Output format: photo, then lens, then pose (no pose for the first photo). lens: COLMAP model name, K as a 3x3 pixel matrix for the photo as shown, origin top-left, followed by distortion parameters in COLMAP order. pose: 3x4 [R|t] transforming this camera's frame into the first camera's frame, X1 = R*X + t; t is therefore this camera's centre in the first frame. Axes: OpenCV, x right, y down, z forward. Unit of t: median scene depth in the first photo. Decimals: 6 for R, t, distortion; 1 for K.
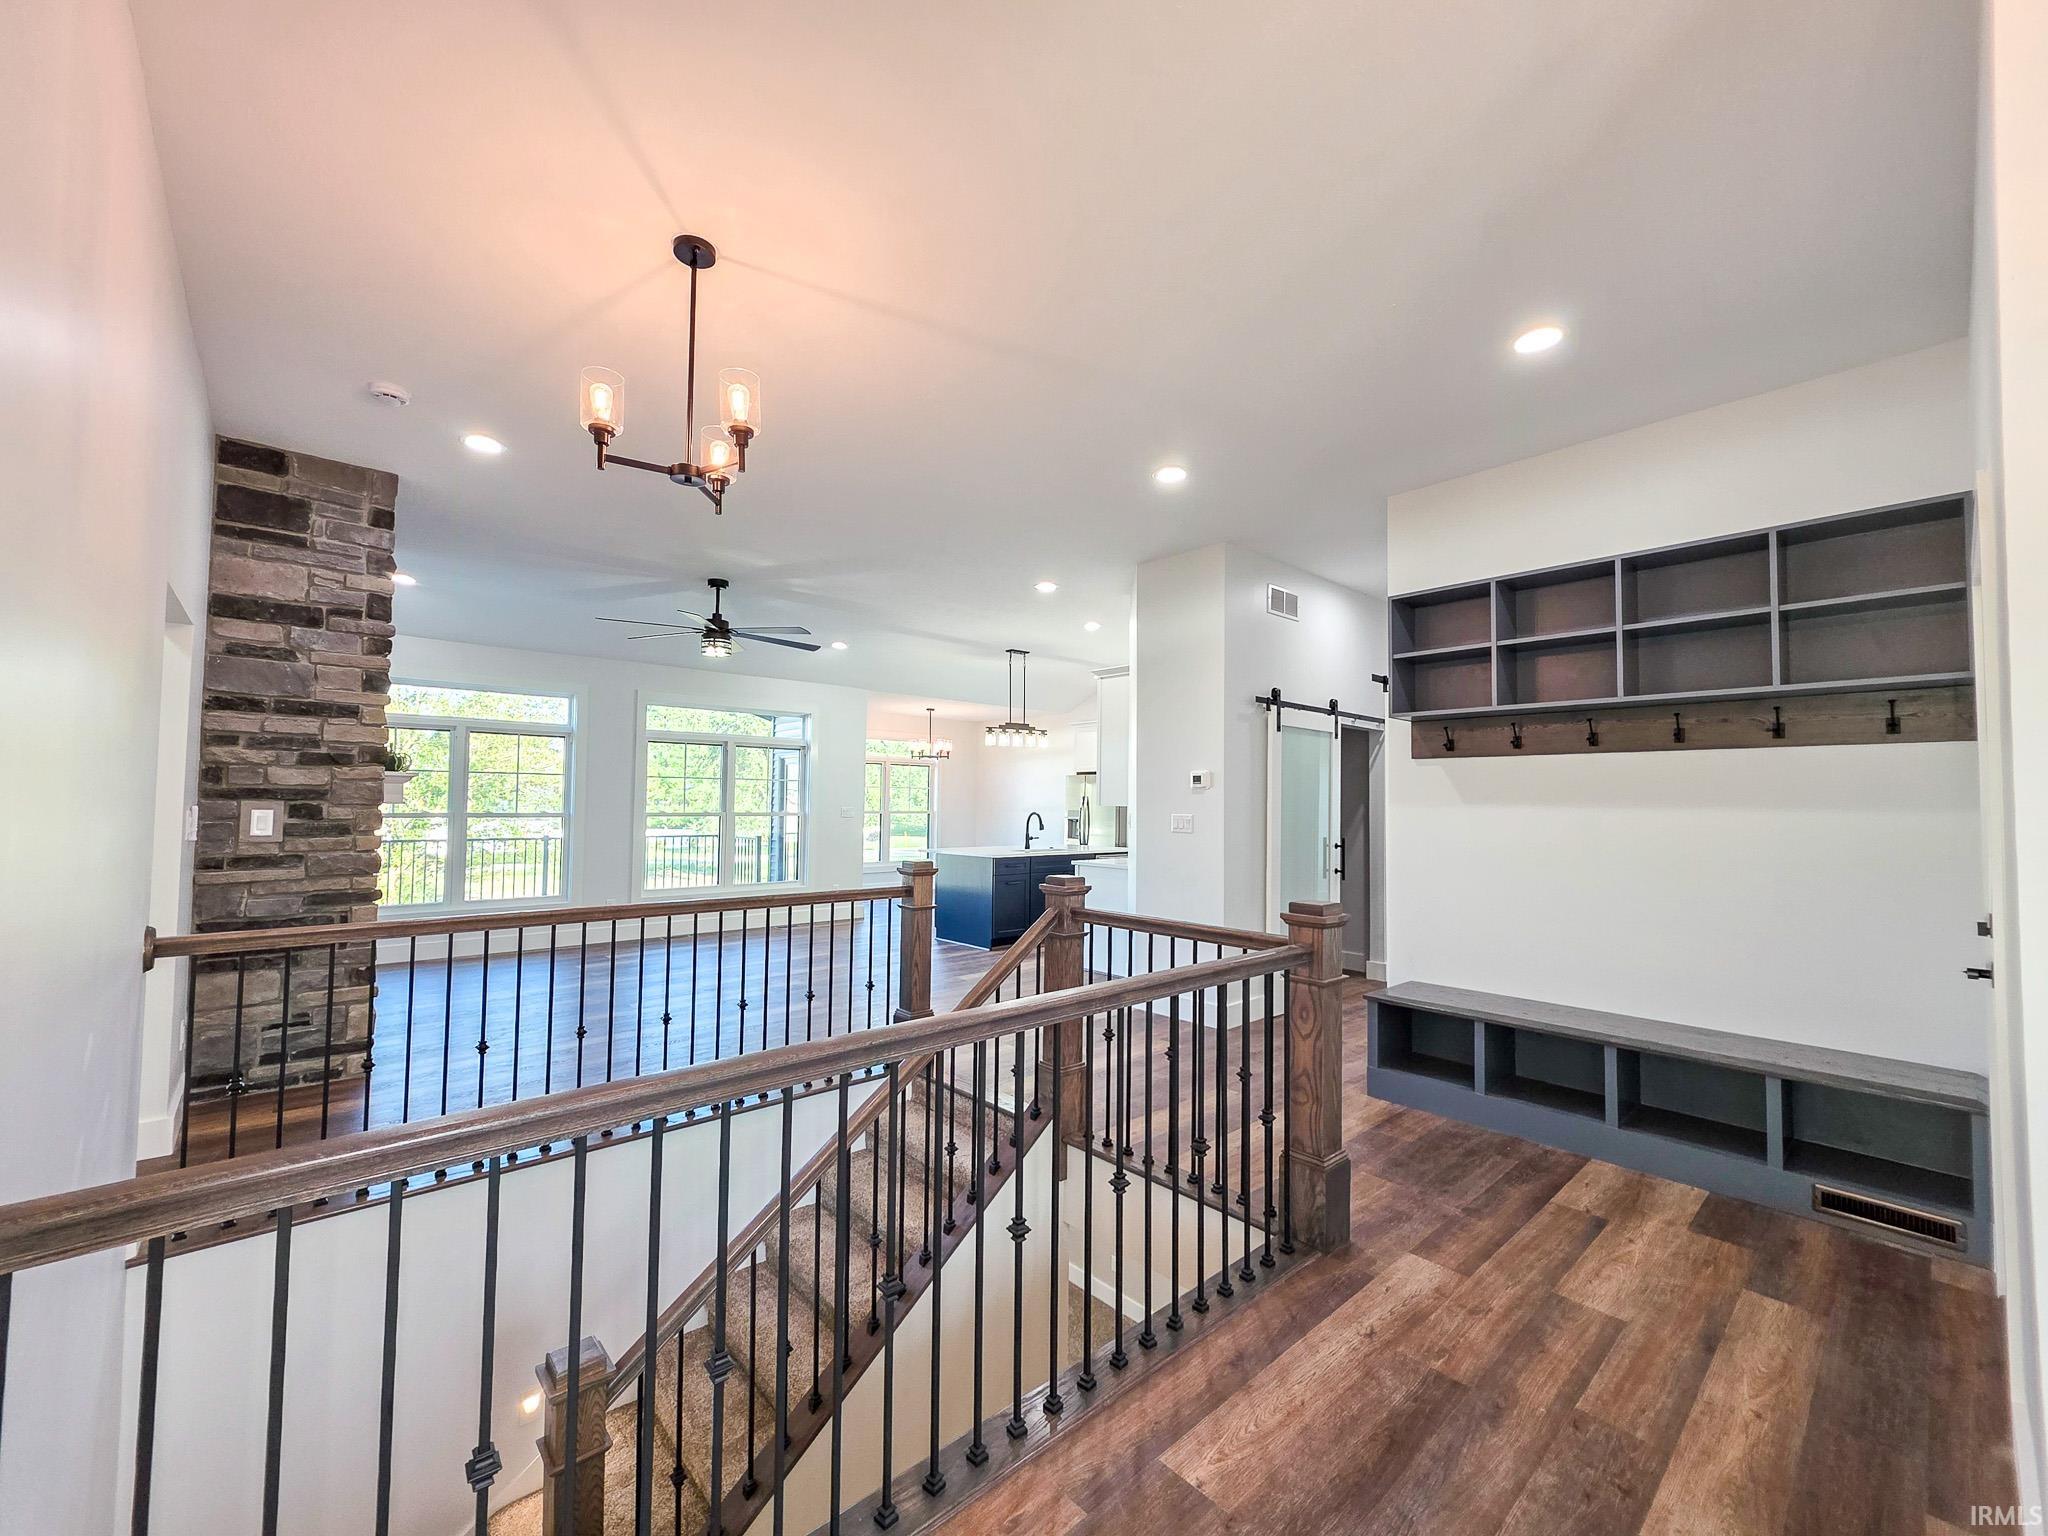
lens RADIAL K [[821.3, 0, 1025.7], [0, 821.3, 765.5], [0, 0, 1]] dist [0.002172, 0.000033]
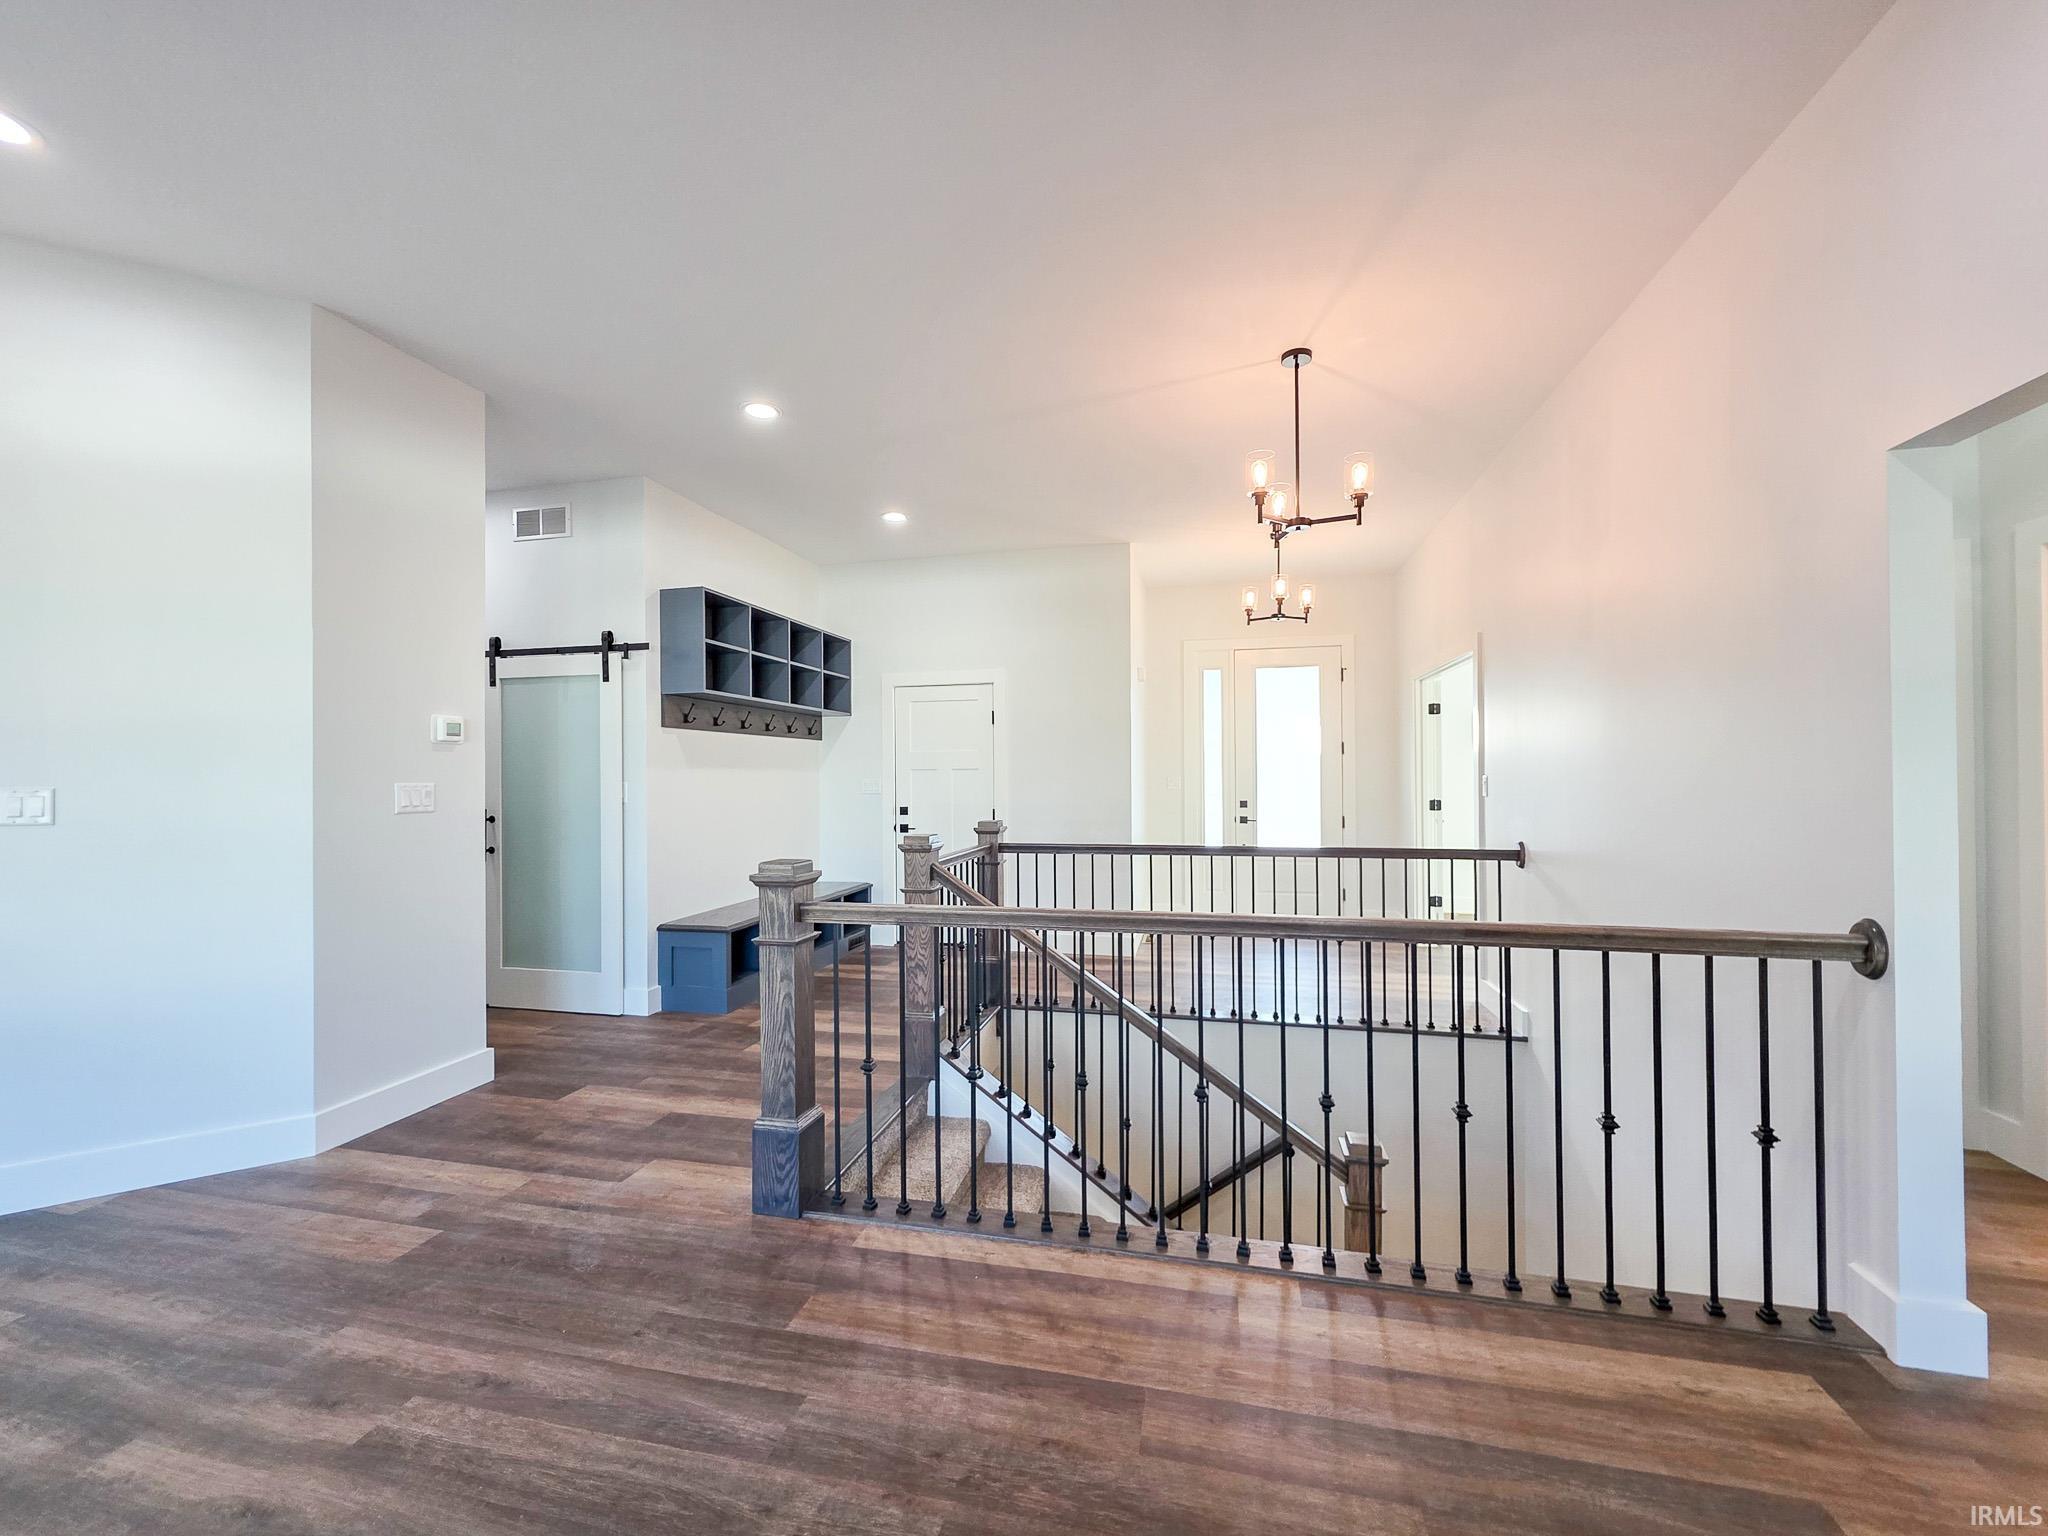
lens RADIAL K [[821.3, 0, 1029.0], [0, 821.3, 772.5], [0, 0, 1]] dist [0.002172, 0.000033]
pose [[-0.574219, -0.001924, 0.818700, -0.502166], [-0.036300, 0.999074, -0.023112, 0.042177], [-0.817897, -0.042990, -0.573757, 0.843121]]
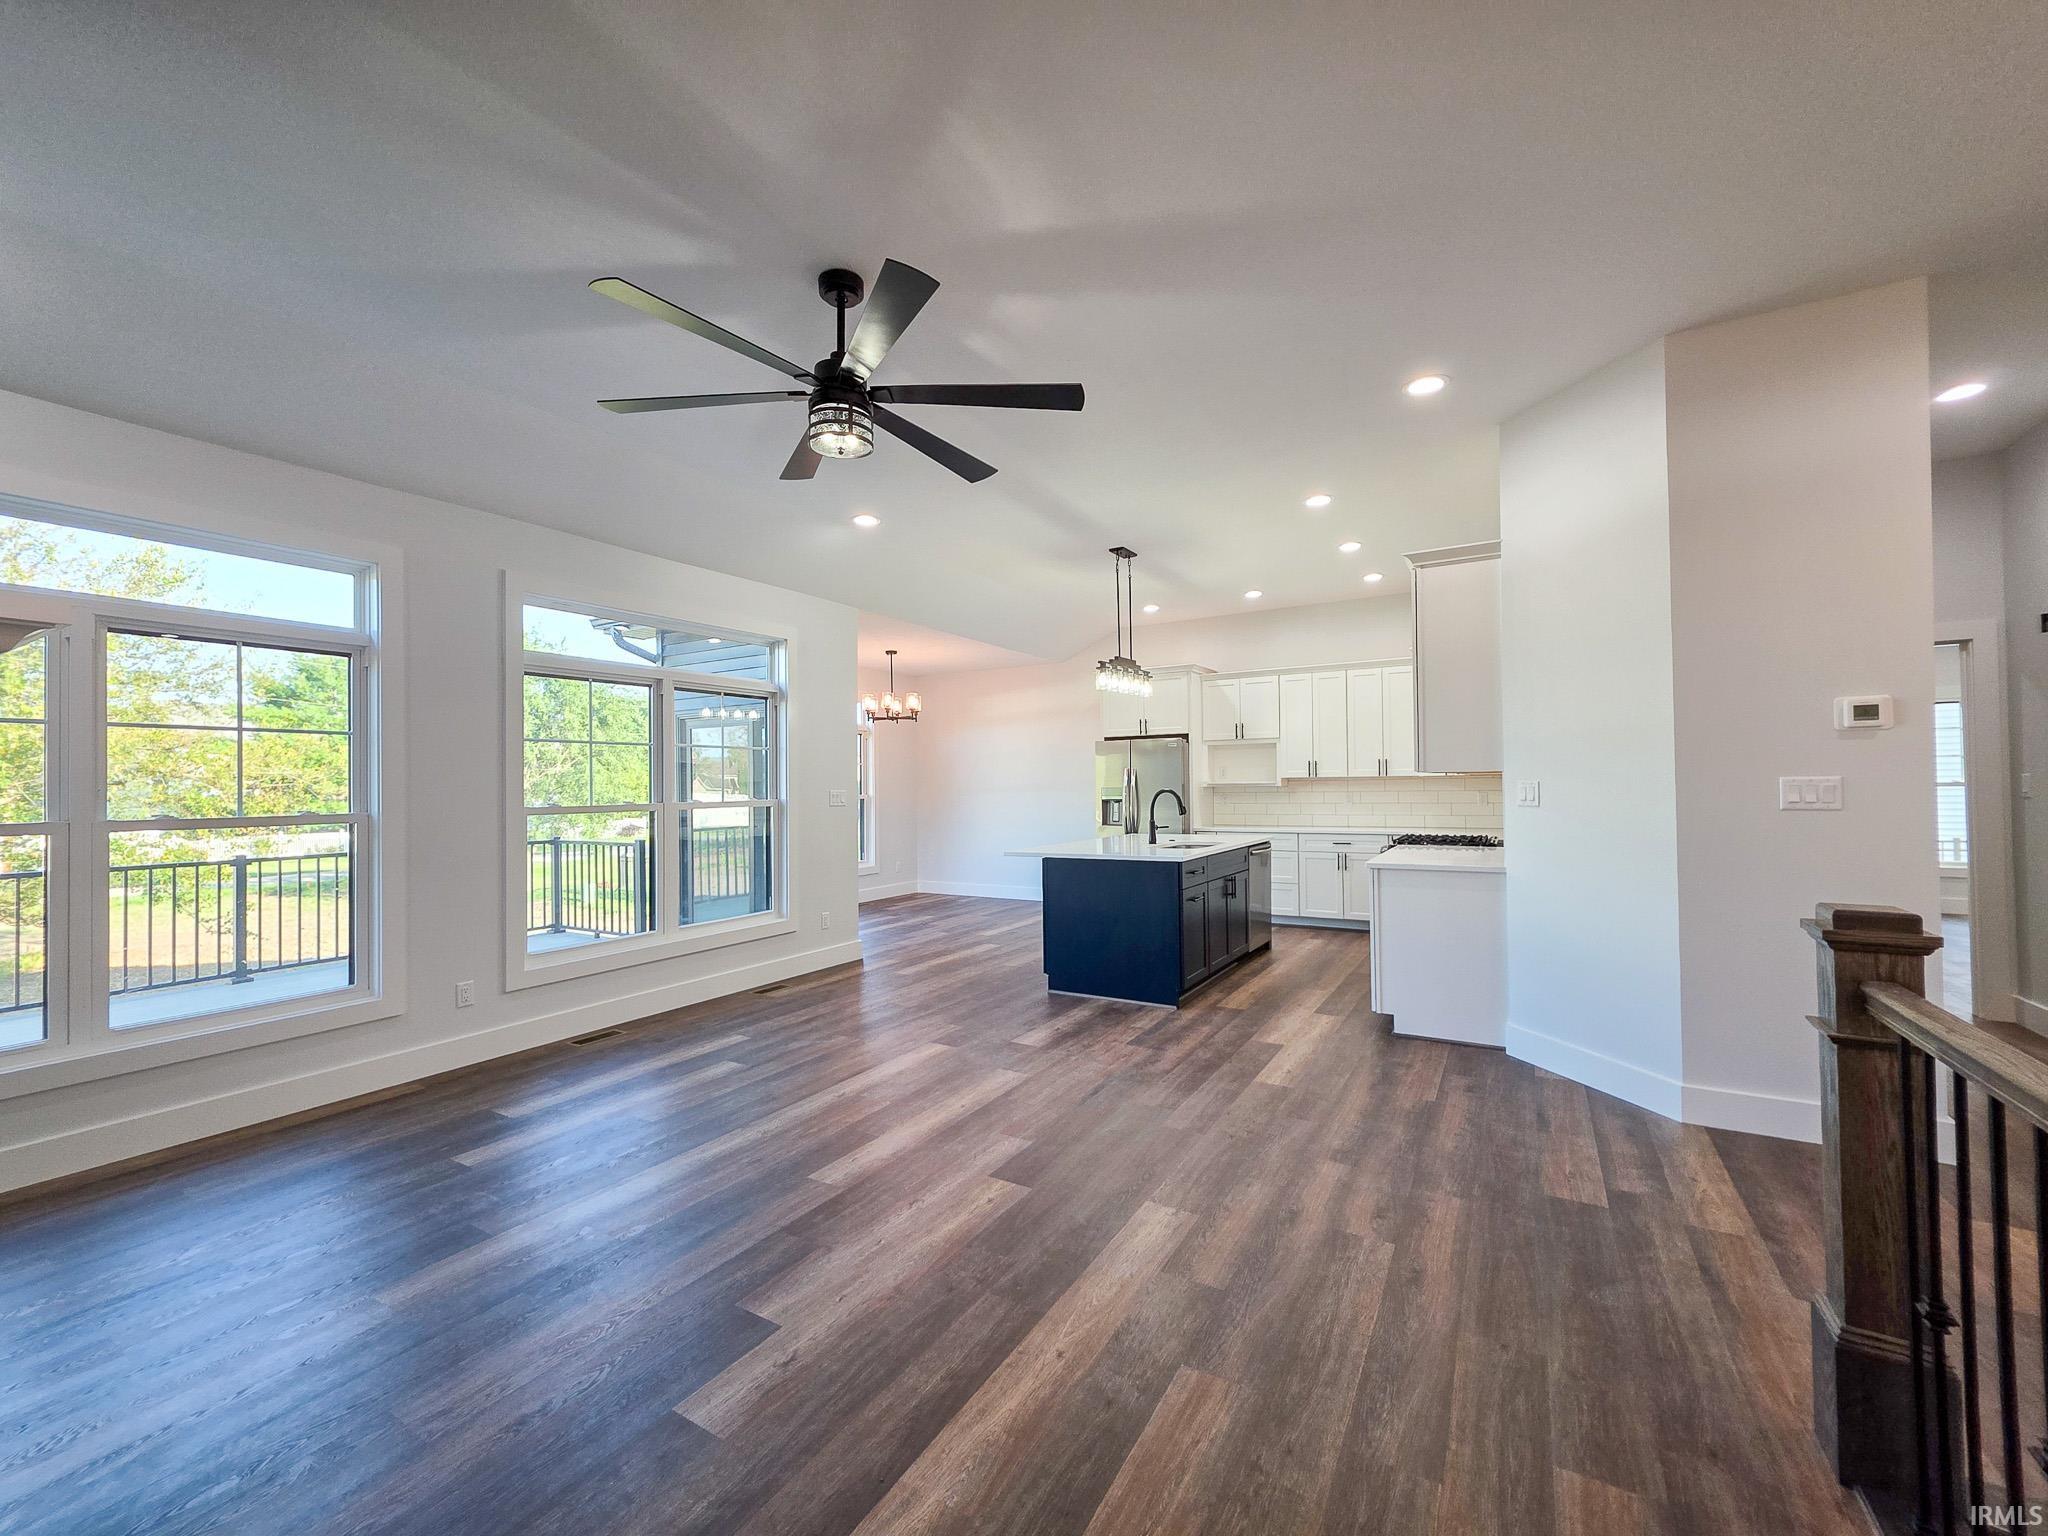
lens RADIAL K [[821.3, 0, 1026.5], [0, 821.3, 768.7], [0, 0, 1]] dist [0.002172, 0.000033]
pose [[0.954802, -0.017124, 0.296750, -0.416477], [0.009525, 0.999589, 0.027036, 0.028894], [-0.297091, -0.022988, 0.954572, 0.538401]]
